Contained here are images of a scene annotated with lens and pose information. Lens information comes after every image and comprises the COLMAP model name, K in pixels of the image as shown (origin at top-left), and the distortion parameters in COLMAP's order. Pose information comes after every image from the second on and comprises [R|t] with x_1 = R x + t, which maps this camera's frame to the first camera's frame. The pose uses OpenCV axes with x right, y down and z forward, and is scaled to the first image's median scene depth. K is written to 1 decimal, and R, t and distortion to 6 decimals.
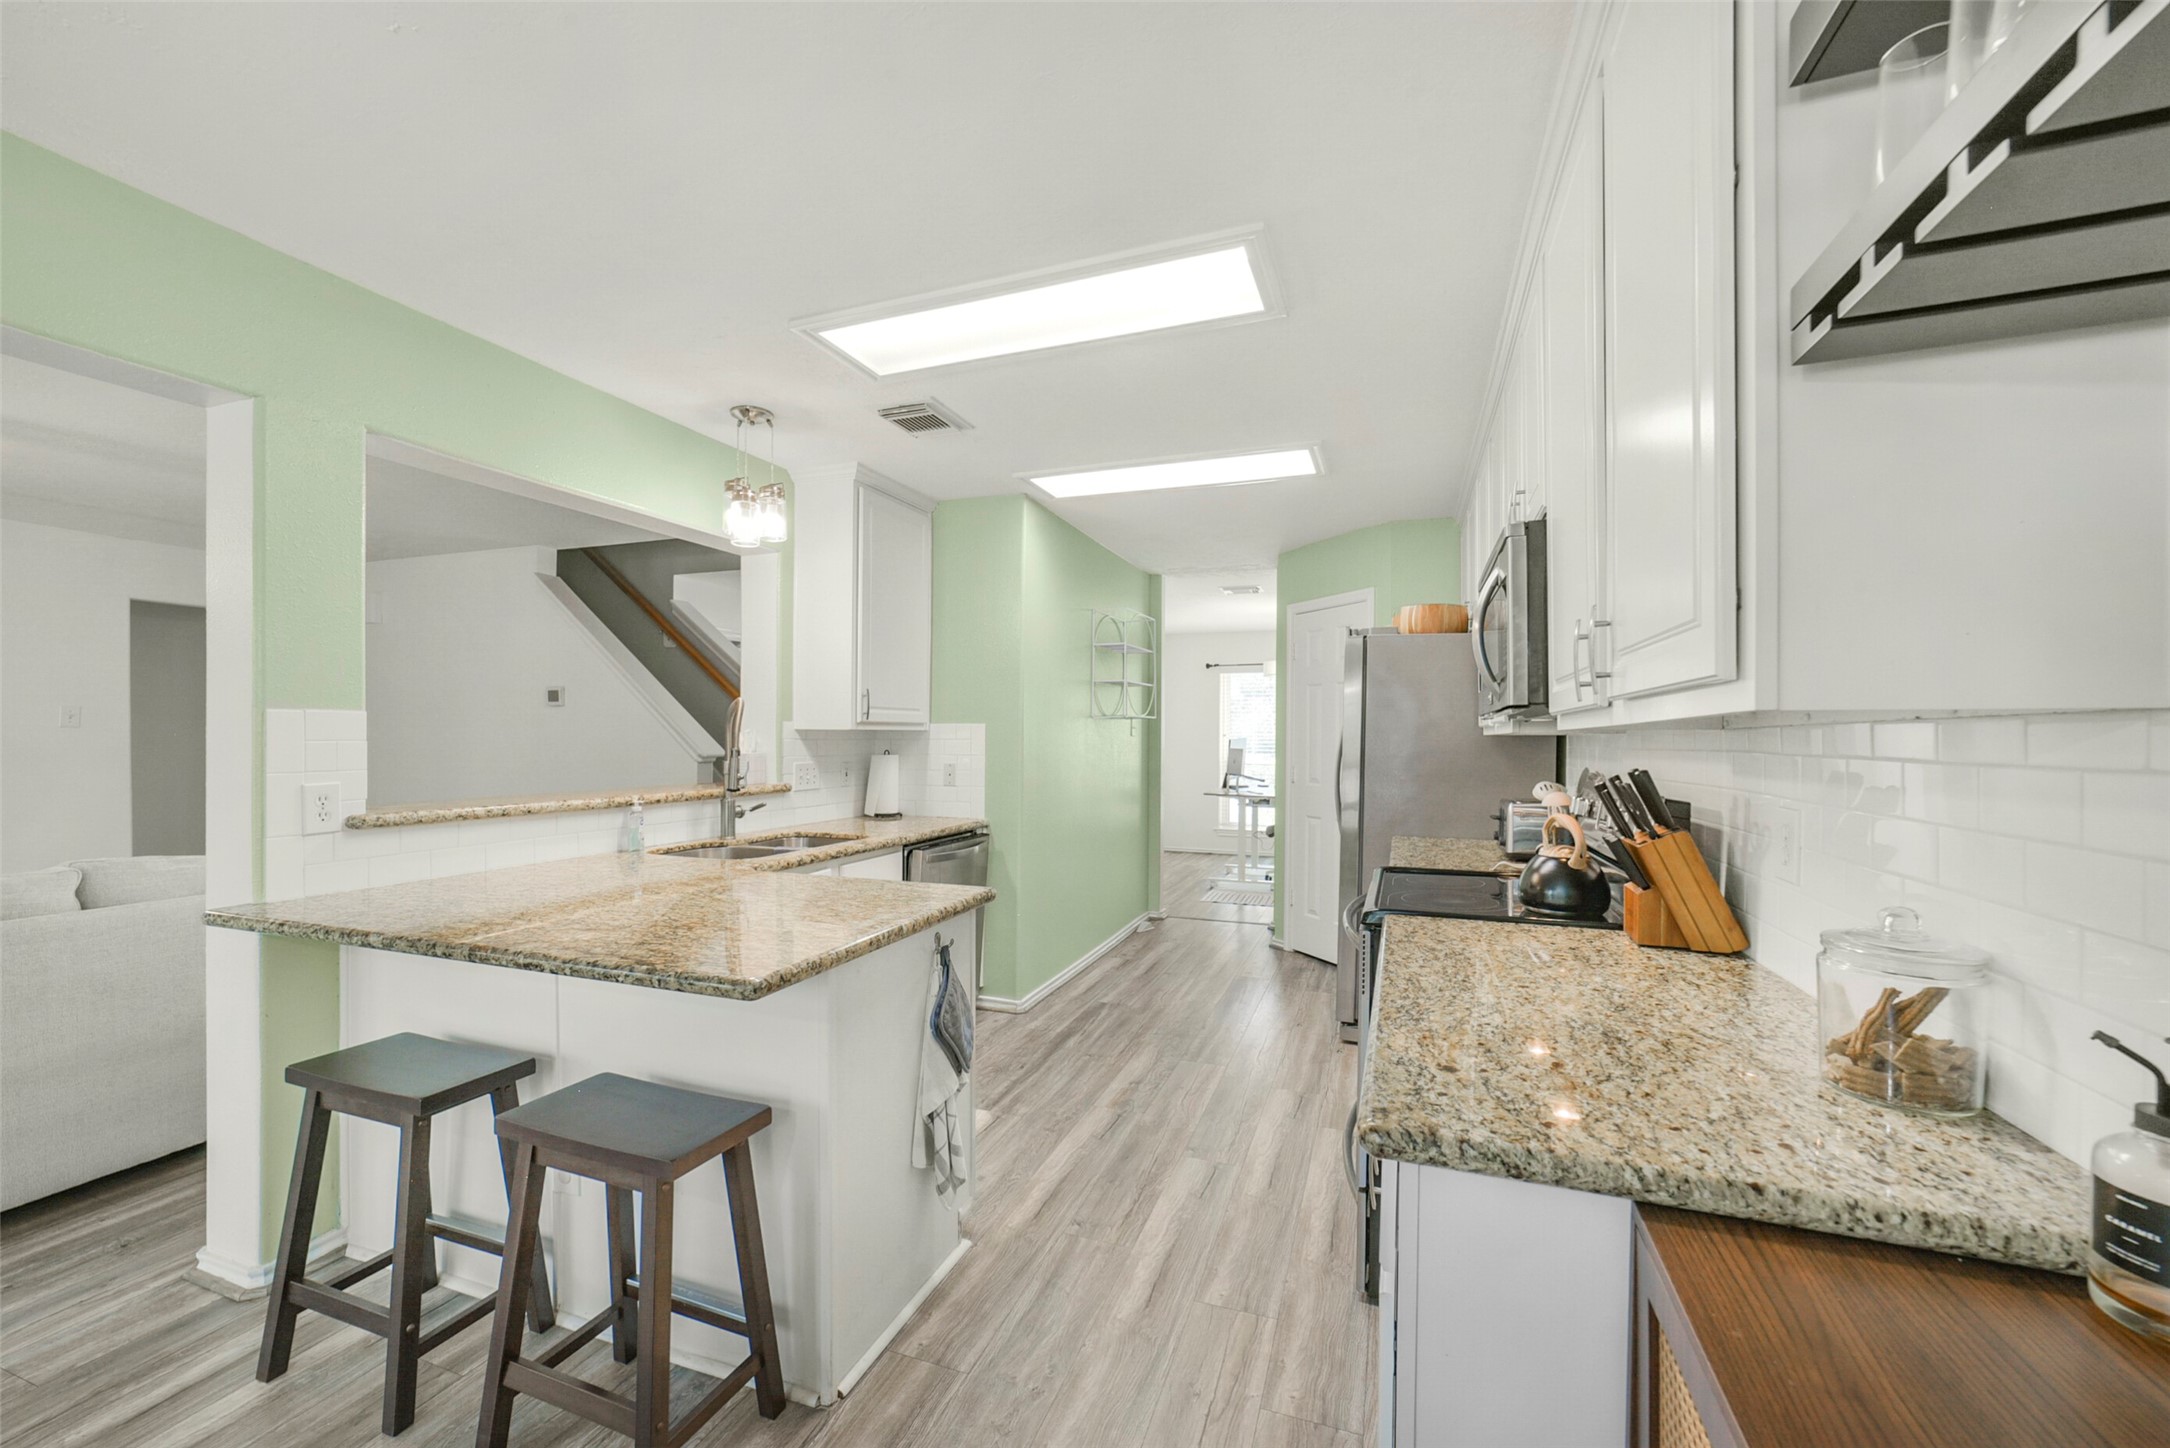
lens RADIAL K [[867.7, 0, 1081.9], [0, 867.7, 731.4], [0, 0, 1]] dist [-0.024096, 0.000667]
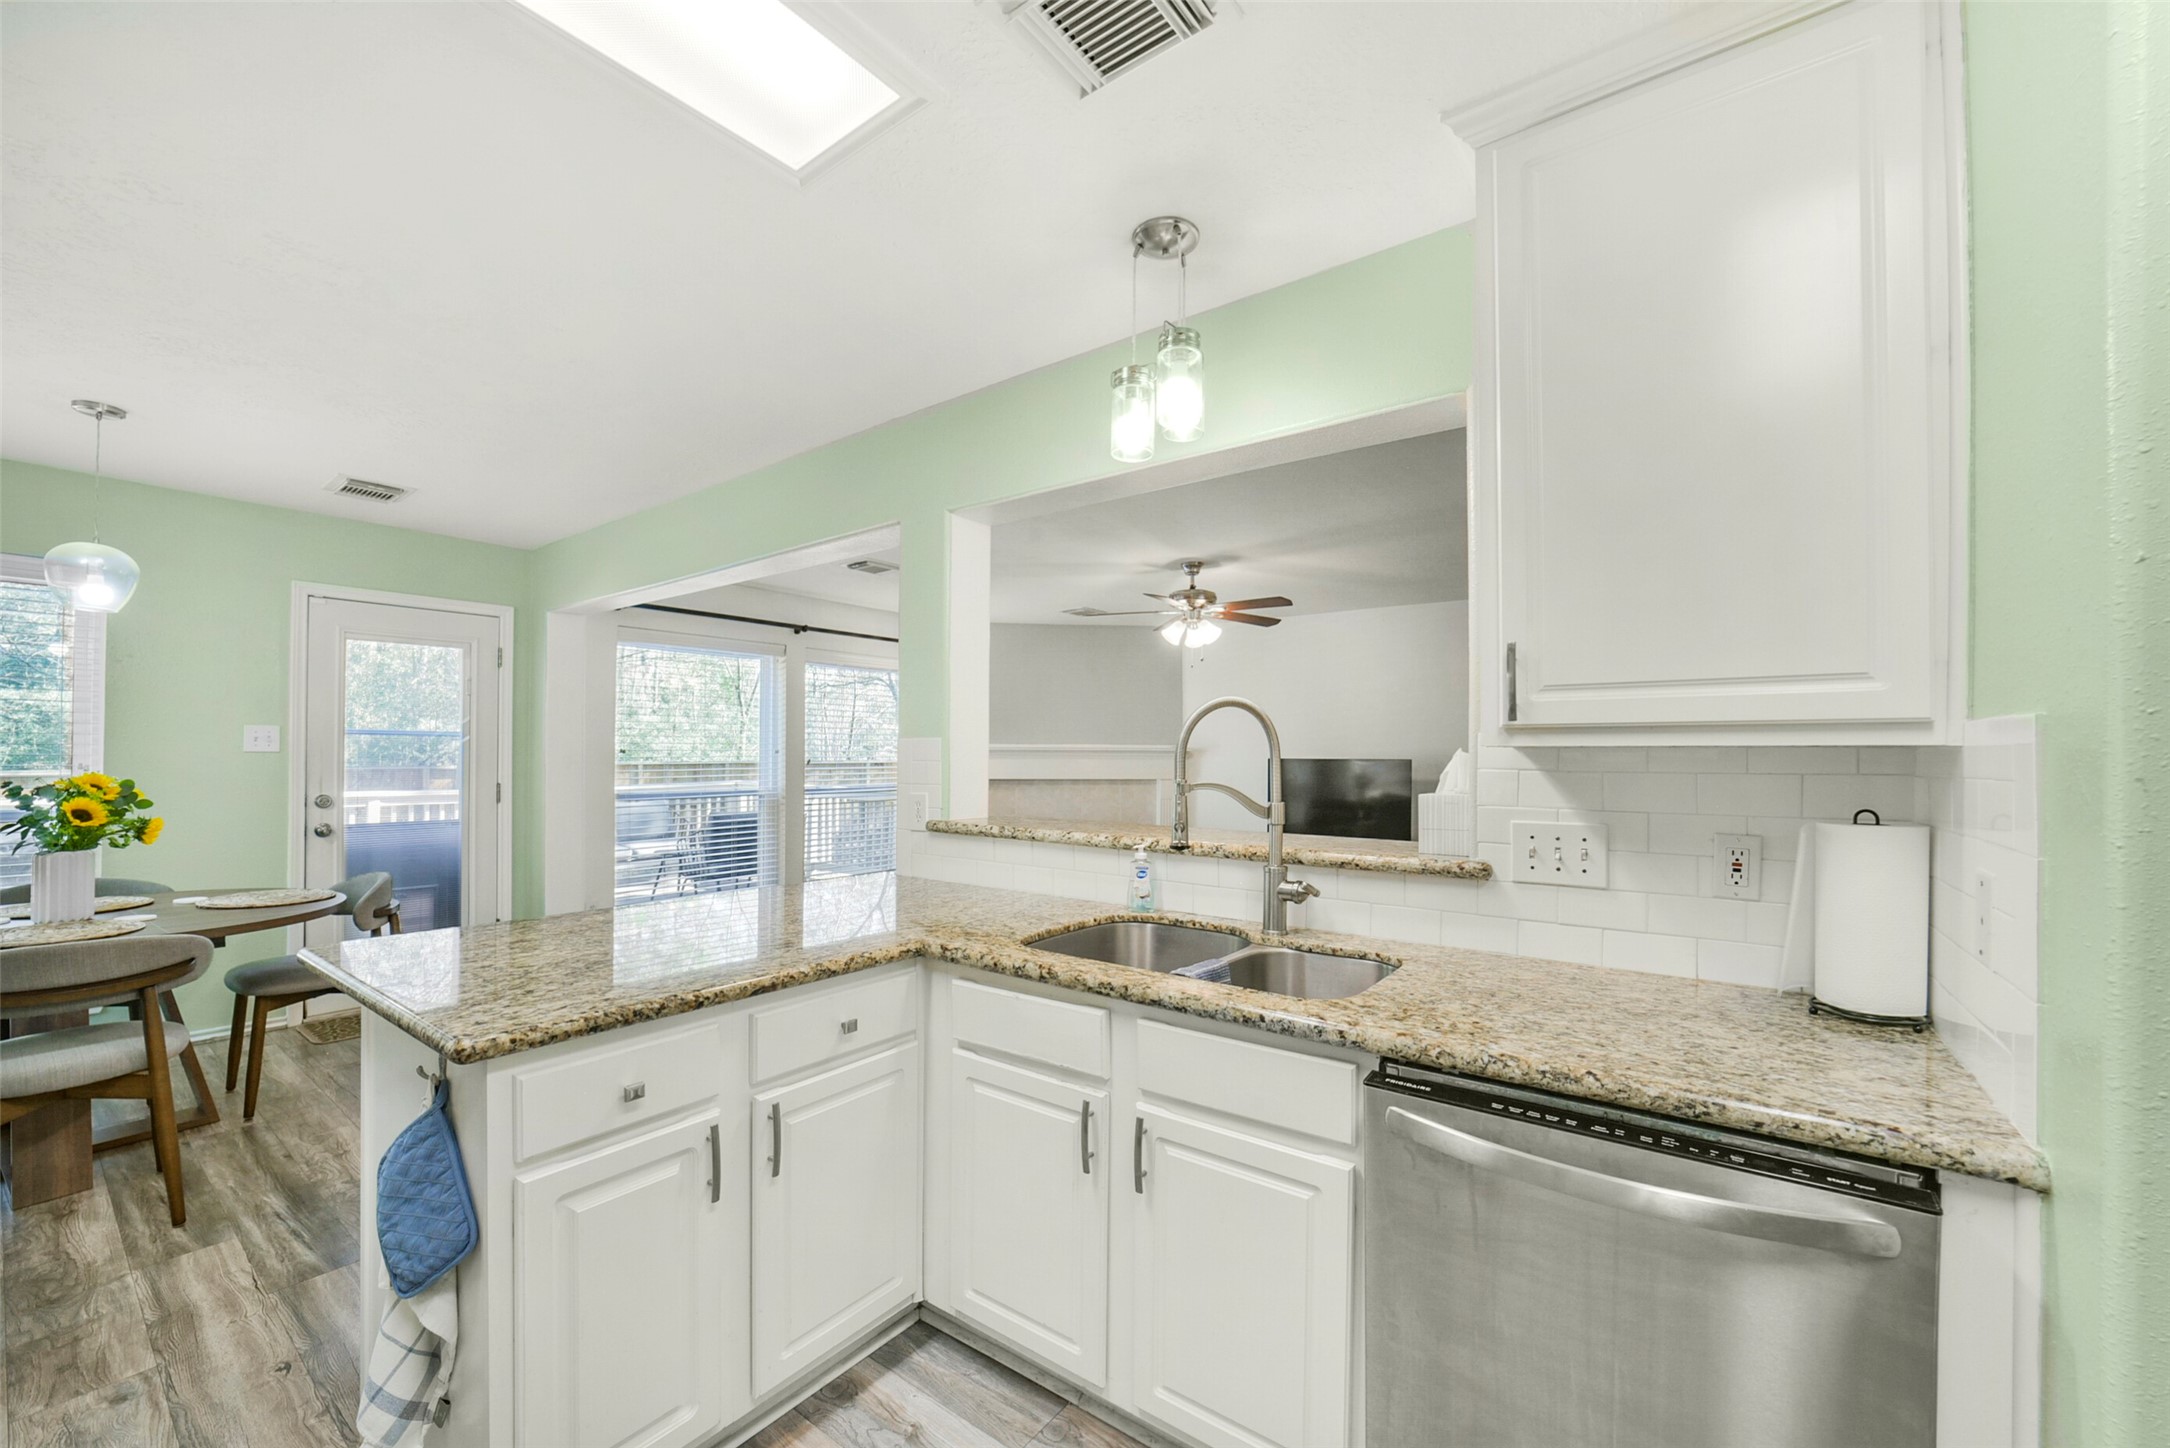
lens RADIAL K [[867.7, 0, 1090.1], [0, 867.7, 742.2], [0, 0, 1]] dist [-0.024096, 0.000667]
pose [[-0.295105, -0.015094, -0.955346, 0.222134], [0.000441, 0.999873, -0.015933, 0.002399], [0.955465, -0.005123, -0.295060, 1.158028]]
